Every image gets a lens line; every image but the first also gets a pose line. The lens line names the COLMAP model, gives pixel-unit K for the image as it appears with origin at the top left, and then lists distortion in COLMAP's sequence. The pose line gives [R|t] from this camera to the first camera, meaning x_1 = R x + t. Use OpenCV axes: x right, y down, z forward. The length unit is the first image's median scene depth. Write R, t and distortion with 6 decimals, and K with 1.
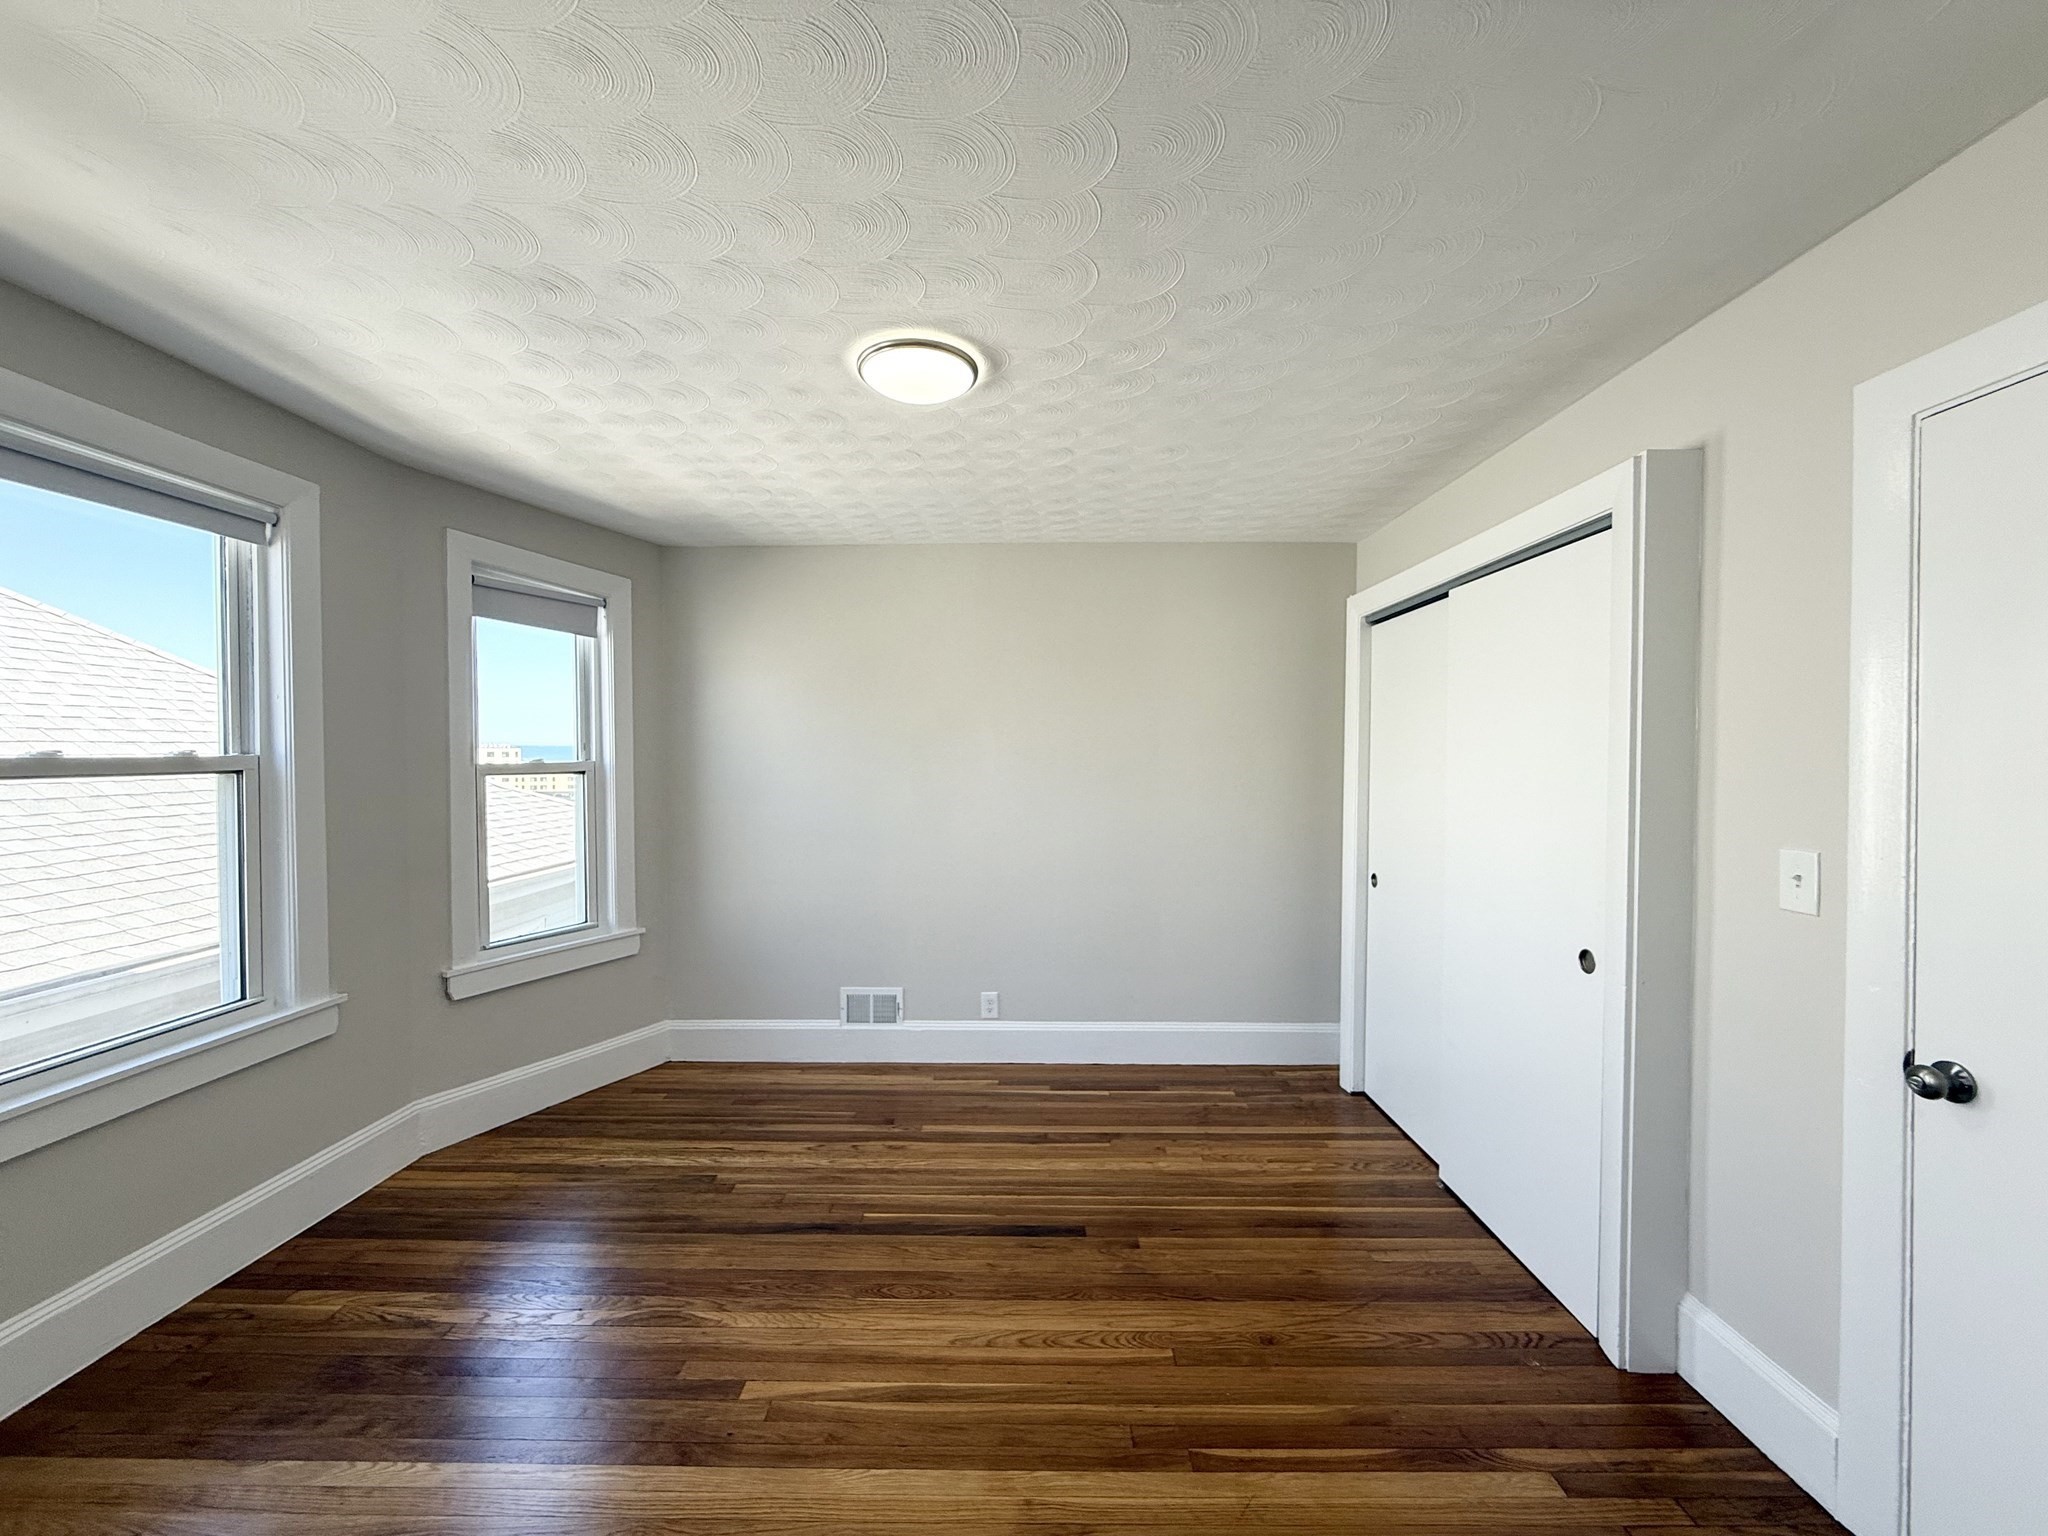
lens RADIAL K [[823.4, 0, 1035.6], [0, 823.4, 767.8], [0, 0, 1]] dist [0.001143, 0.000039]
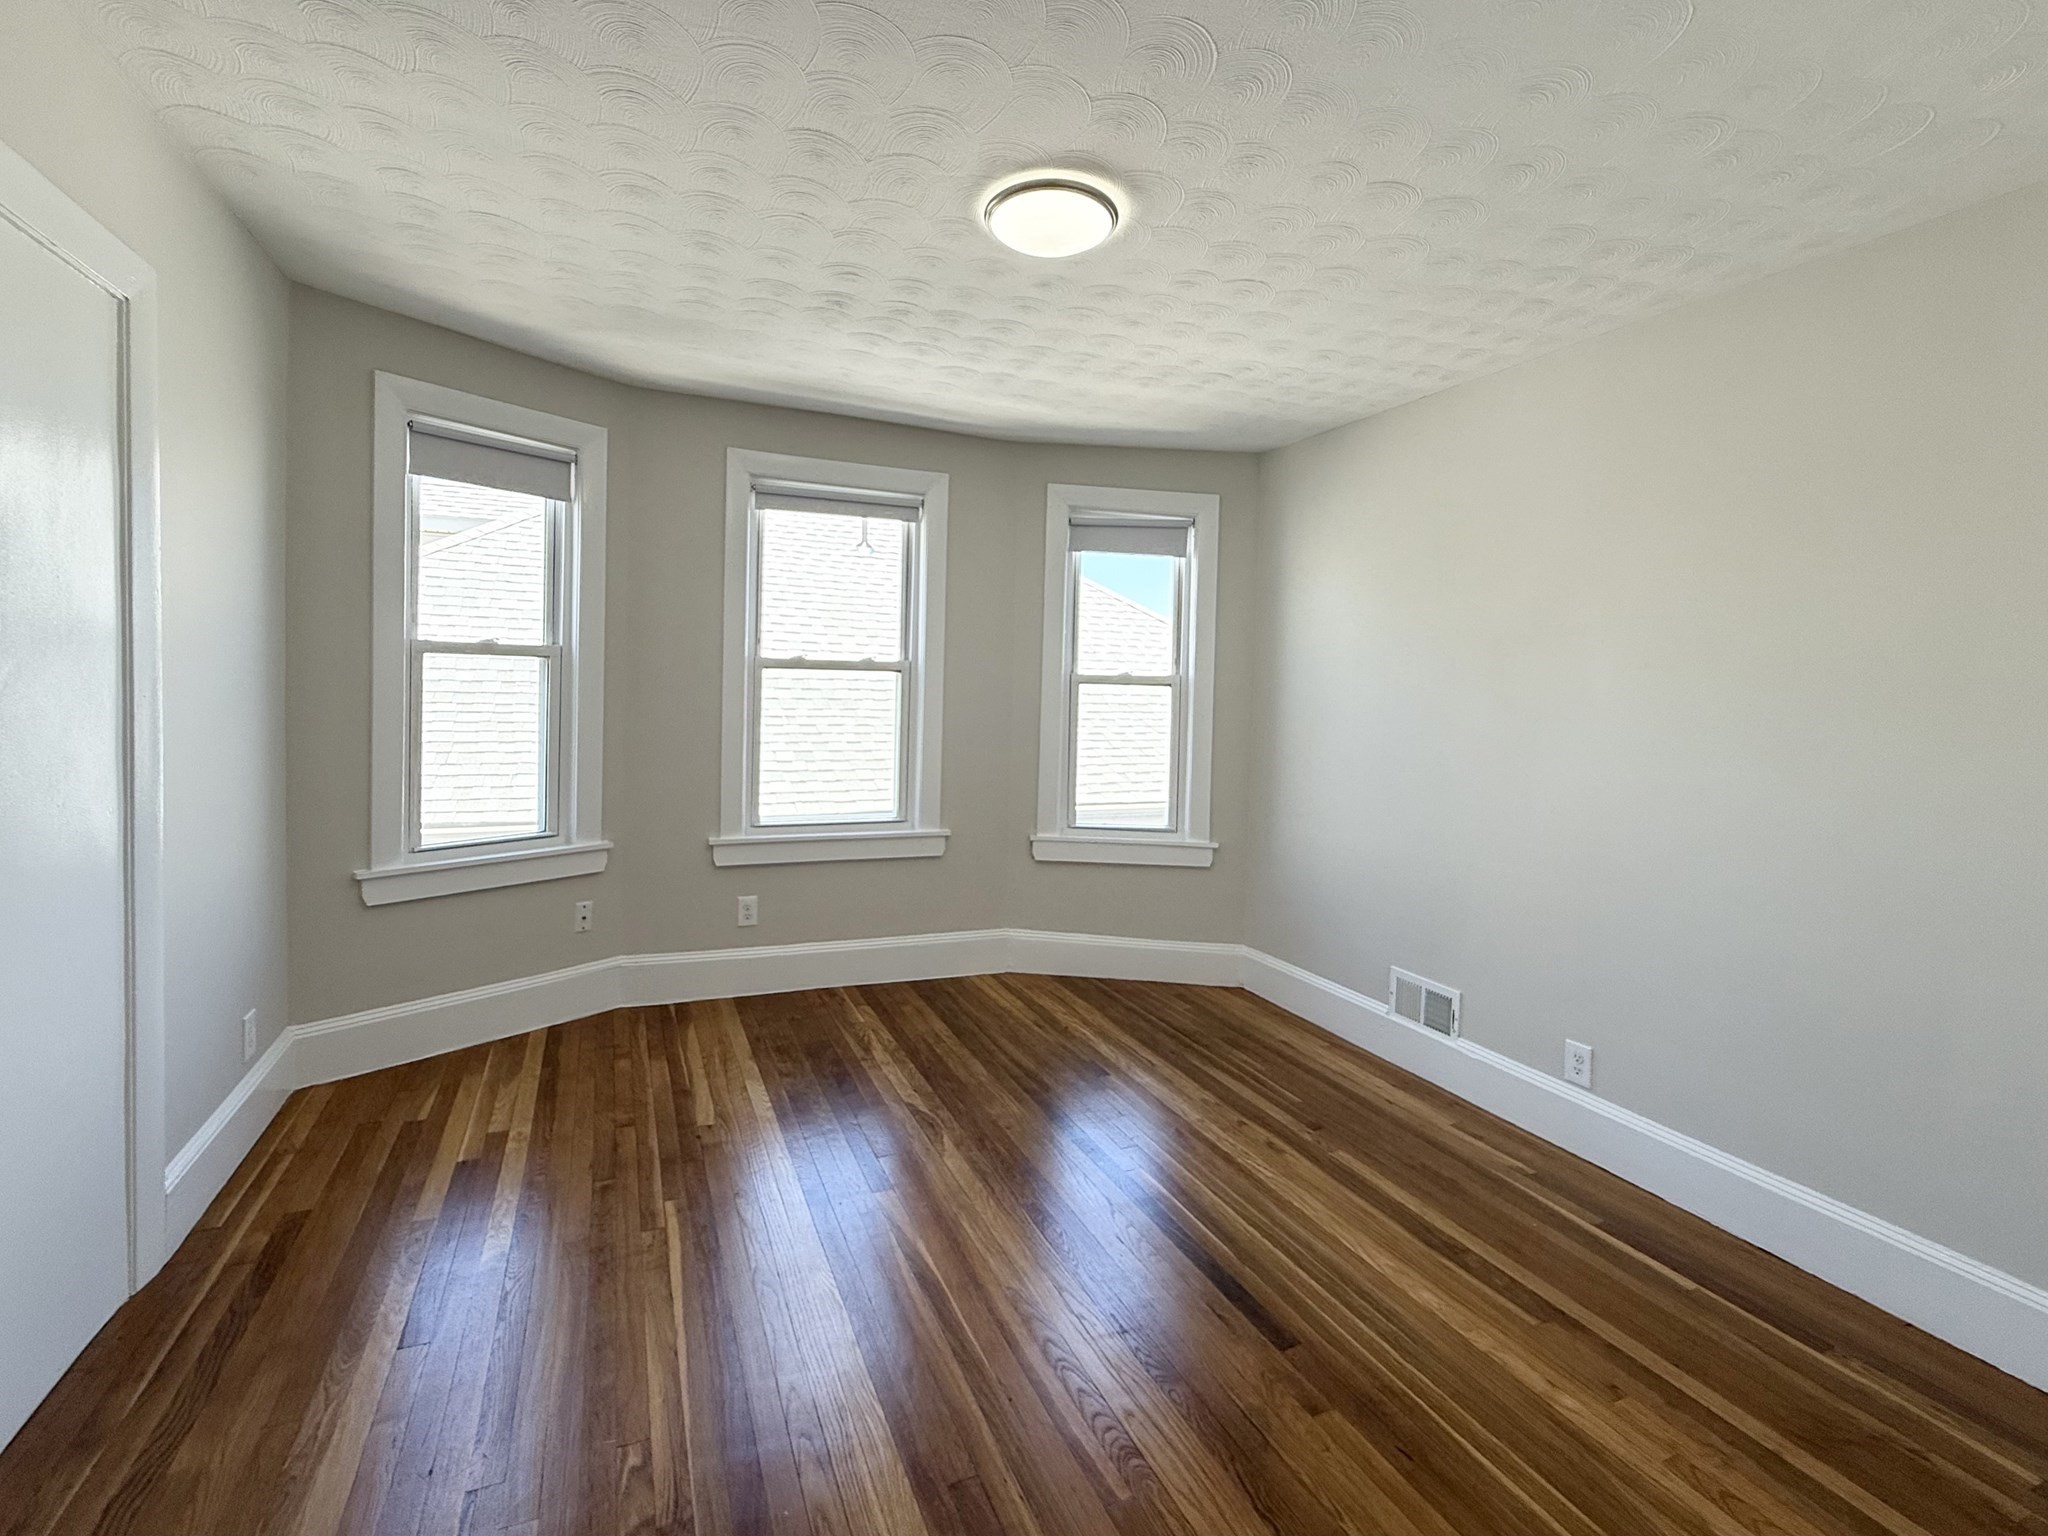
lens RADIAL K [[937.1, 0, 1020.4], [0, 937.1, 717.3], [0, 0, 1]] dist [-0.000143, 0.000347]
pose [[0.374965, 0.039881, -0.926181, 0.562304], [-0.043263, 0.998738, 0.025491, 0.027383], [0.926029, 0.030512, 0.376217, 0.406150]]
